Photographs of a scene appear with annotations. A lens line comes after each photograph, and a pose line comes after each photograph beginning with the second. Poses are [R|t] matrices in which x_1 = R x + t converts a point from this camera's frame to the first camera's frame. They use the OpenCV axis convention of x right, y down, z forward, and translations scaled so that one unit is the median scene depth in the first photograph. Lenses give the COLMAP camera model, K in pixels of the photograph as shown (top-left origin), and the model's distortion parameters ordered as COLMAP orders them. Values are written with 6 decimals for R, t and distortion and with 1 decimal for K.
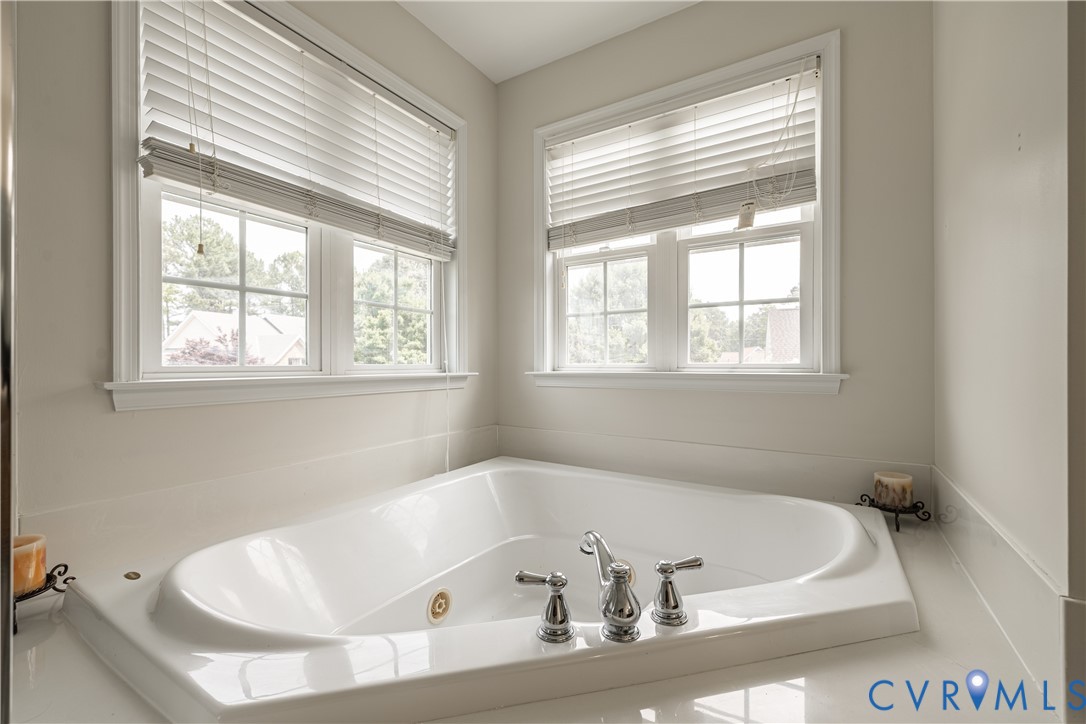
lens RADIAL K [[458.3, 0, 536.7], [0, 458.3, 361.5], [0, 0, 1]] dist [0.004001, -0.000252]
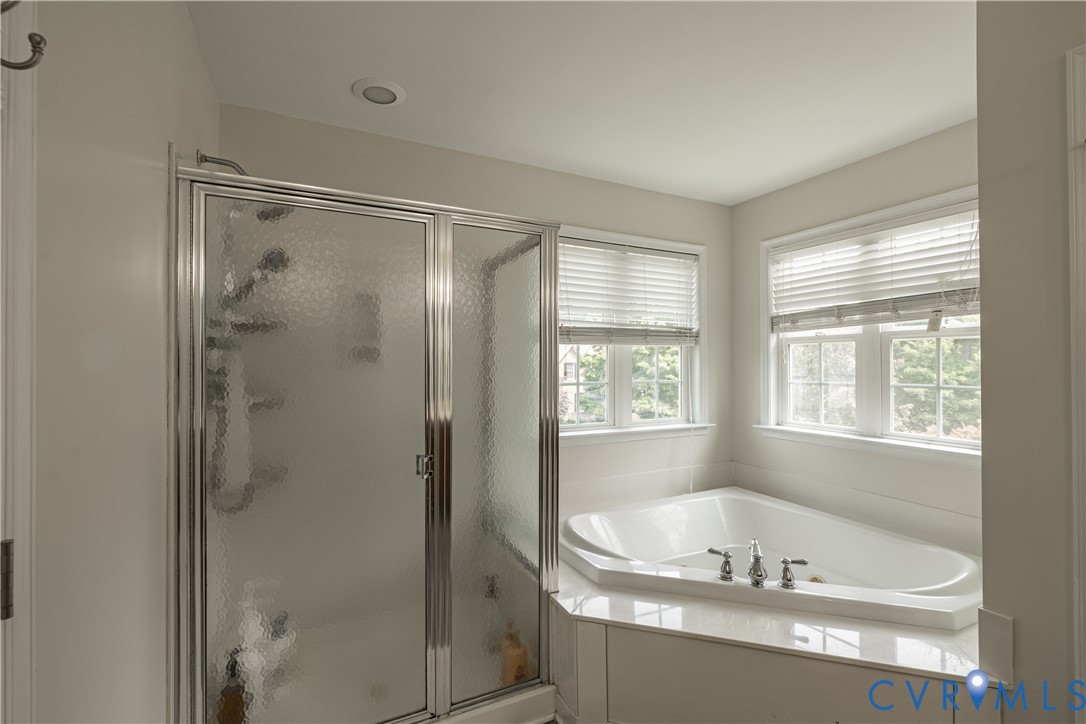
lens RADIAL K [[486.3, 0, 536.3], [0, 486.3, 363.7], [0, 0, 1]] dist [-0.003122, -0.001362]
pose [[0.855031, -0.001239, -0.518575, 0.181354], [0.006324, 0.999948, 0.008038, -0.183774], [0.518538, -0.010153, 0.854994, -0.572432]]
